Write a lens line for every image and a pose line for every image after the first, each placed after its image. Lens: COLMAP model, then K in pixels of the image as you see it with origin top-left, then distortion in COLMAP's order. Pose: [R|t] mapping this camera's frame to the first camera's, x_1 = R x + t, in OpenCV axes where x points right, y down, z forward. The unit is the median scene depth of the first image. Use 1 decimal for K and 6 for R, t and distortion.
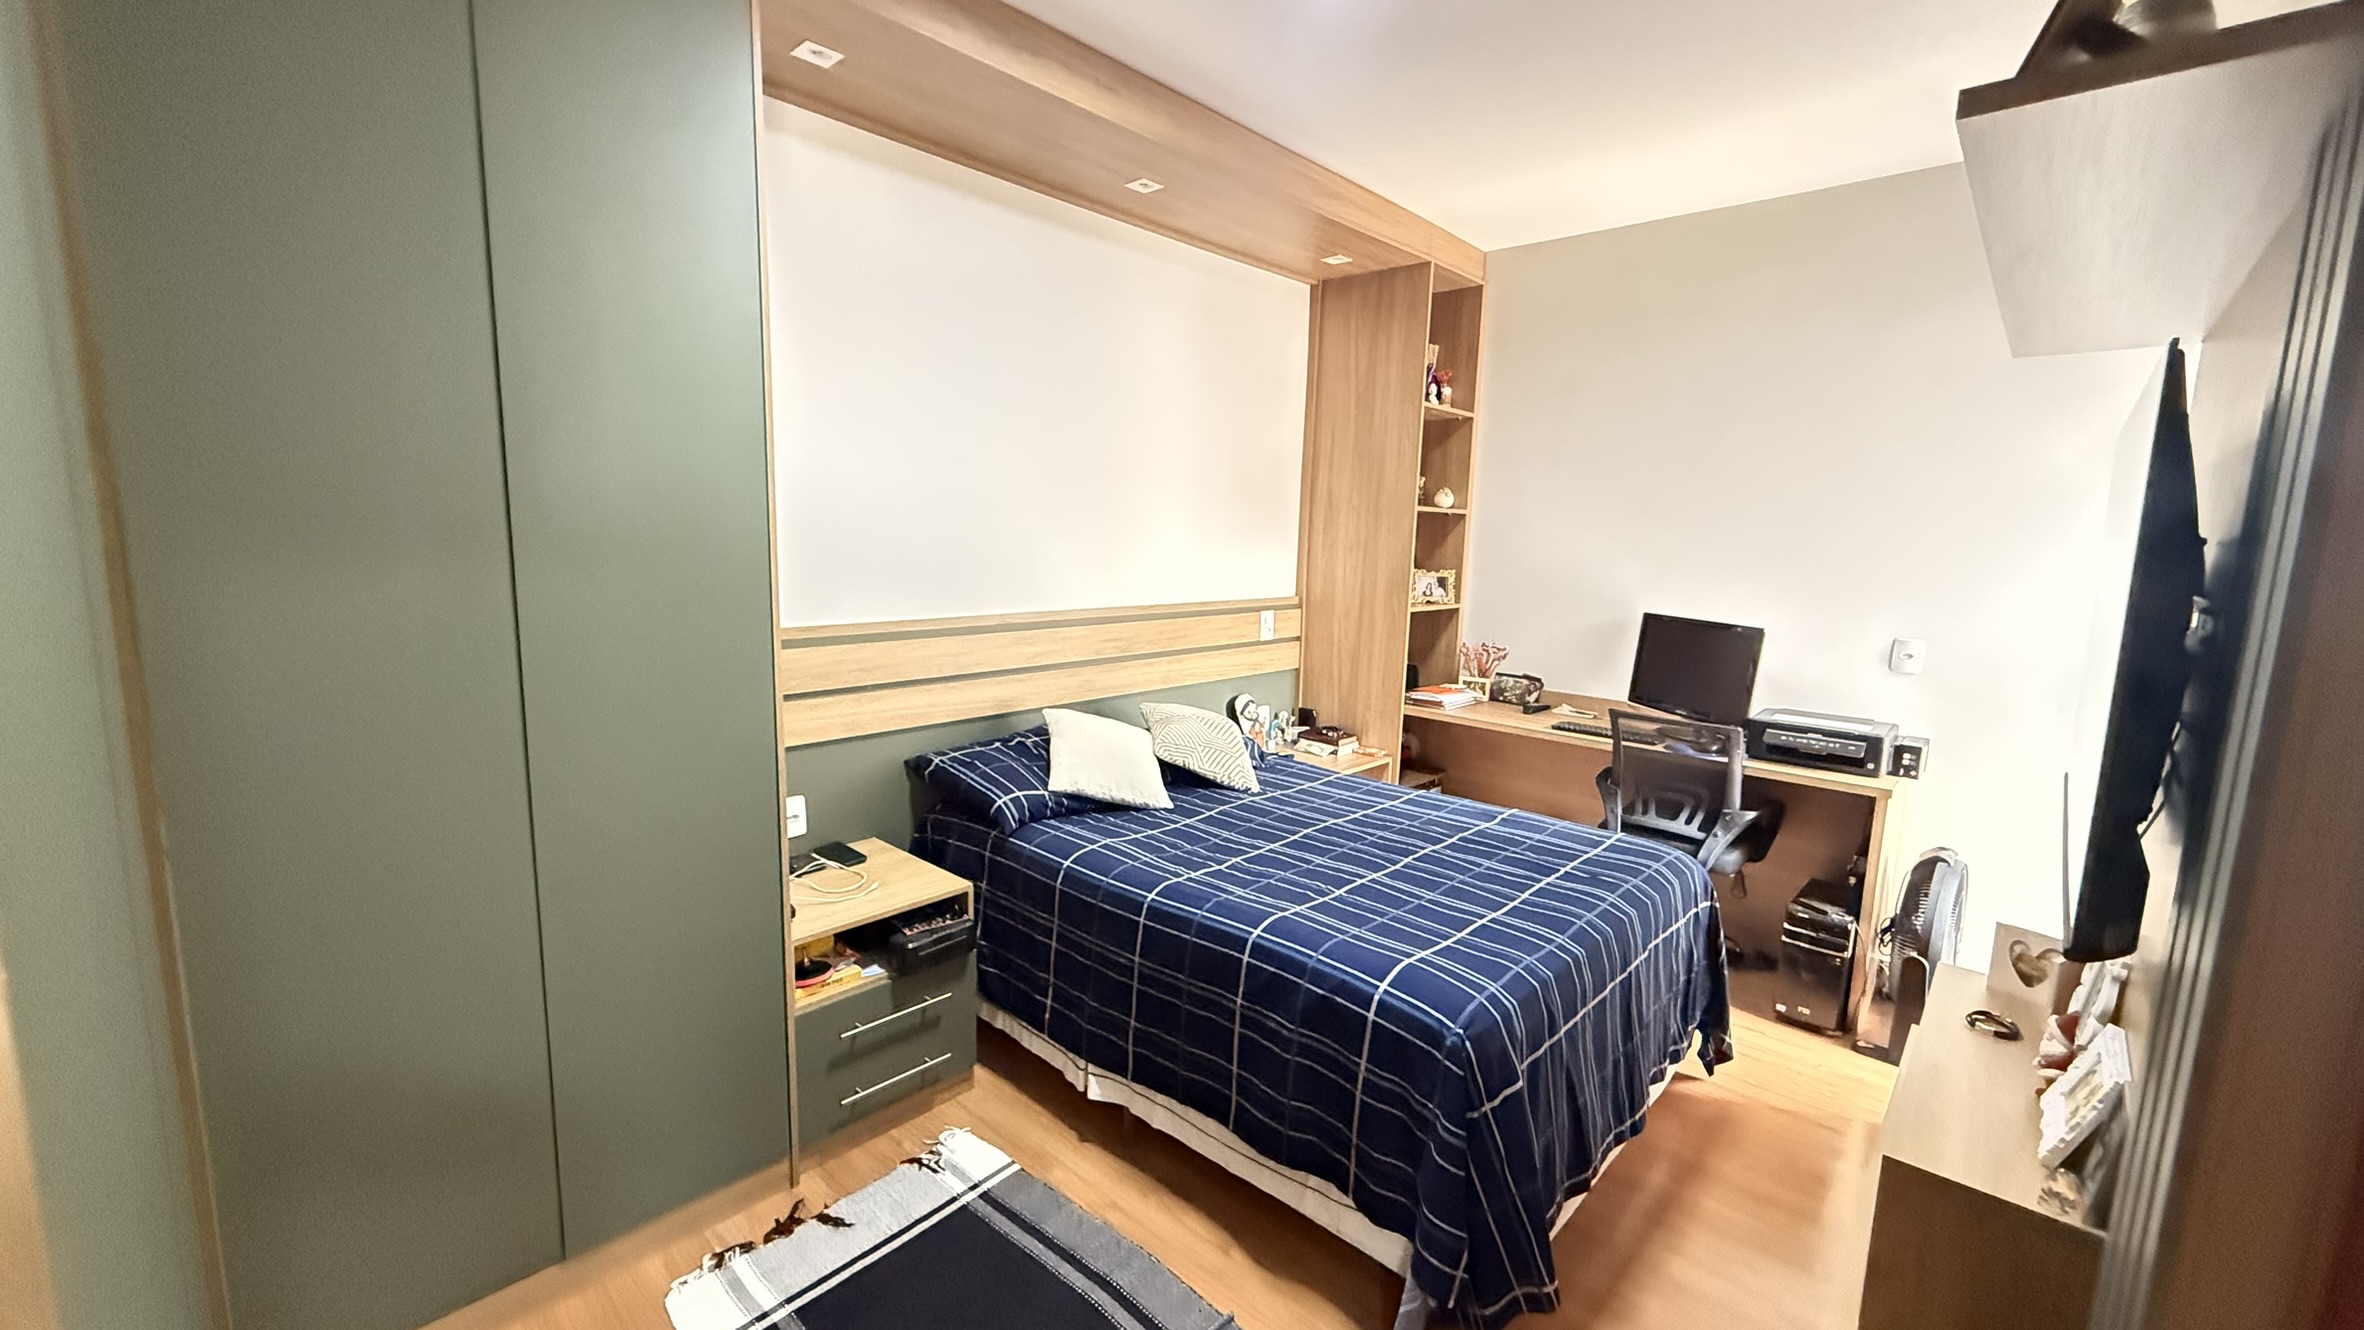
lens RADIAL K [[943.6, 0, 1182.0], [0, 943.6, 665.0], [0, 0, 1]] dist [-0.000128, 0.000088]
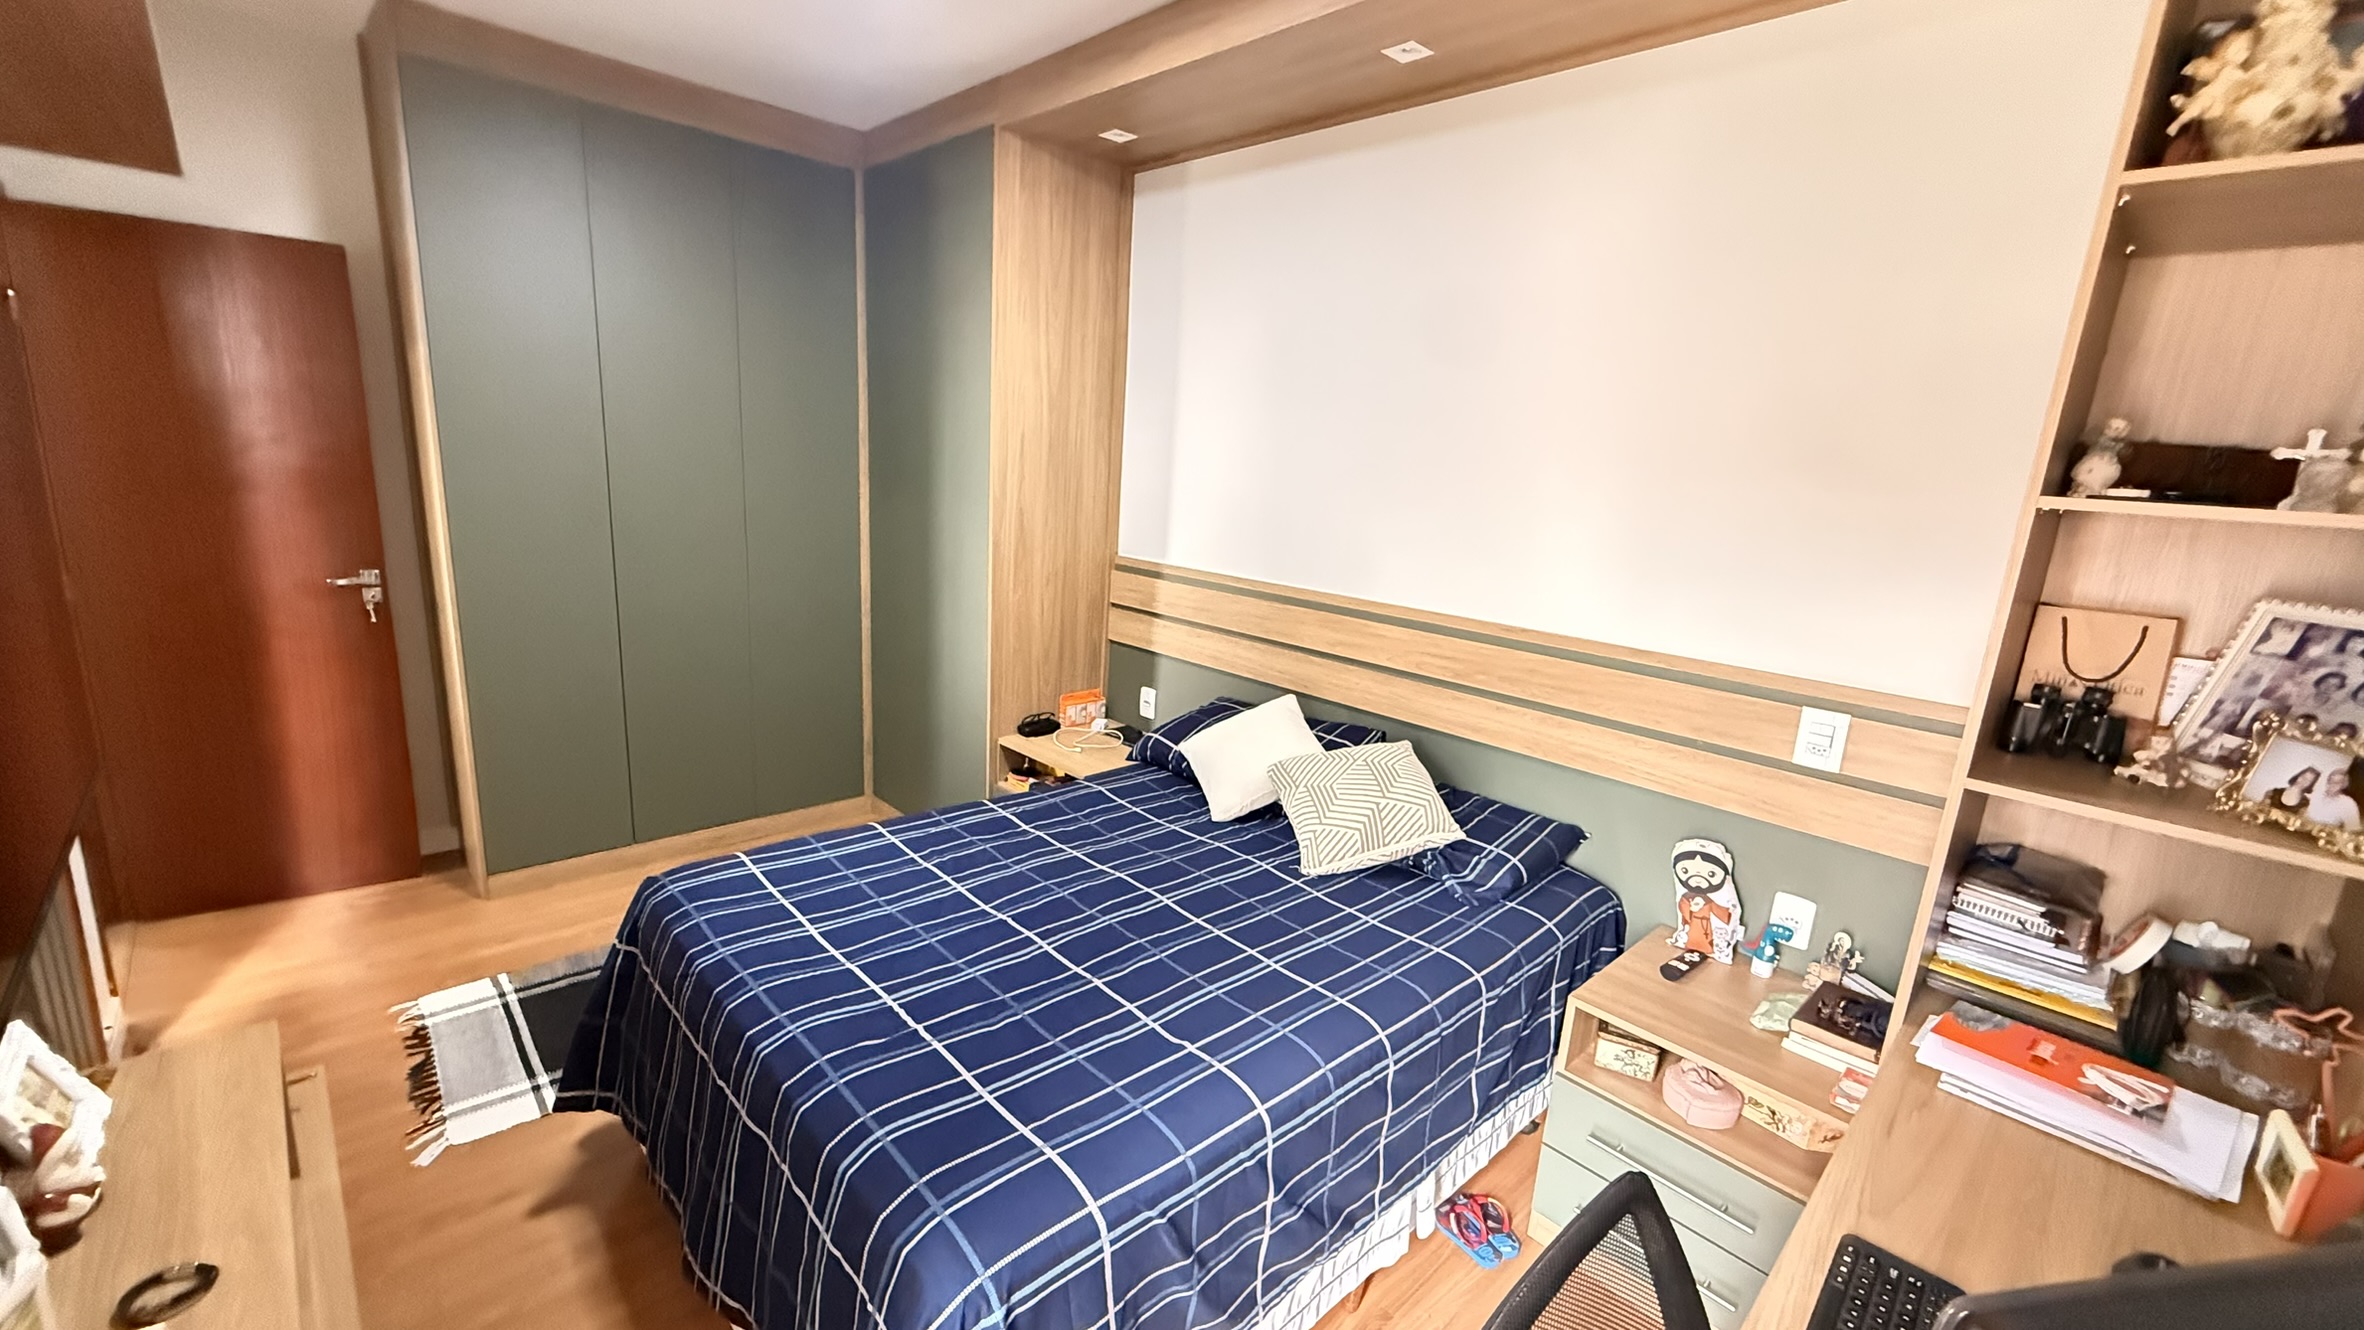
lens RADIAL K [[943.6, 0, 1182.0], [0, 943.6, 665.0], [0, 0, 1]] dist [-0.000128, 0.000088]
pose [[-0.062458, 0.188437, -0.980097, 0.613805], [-0.206098, 0.958413, 0.197402, -0.112475], [0.976536, 0.214326, -0.021024, 0.718892]]
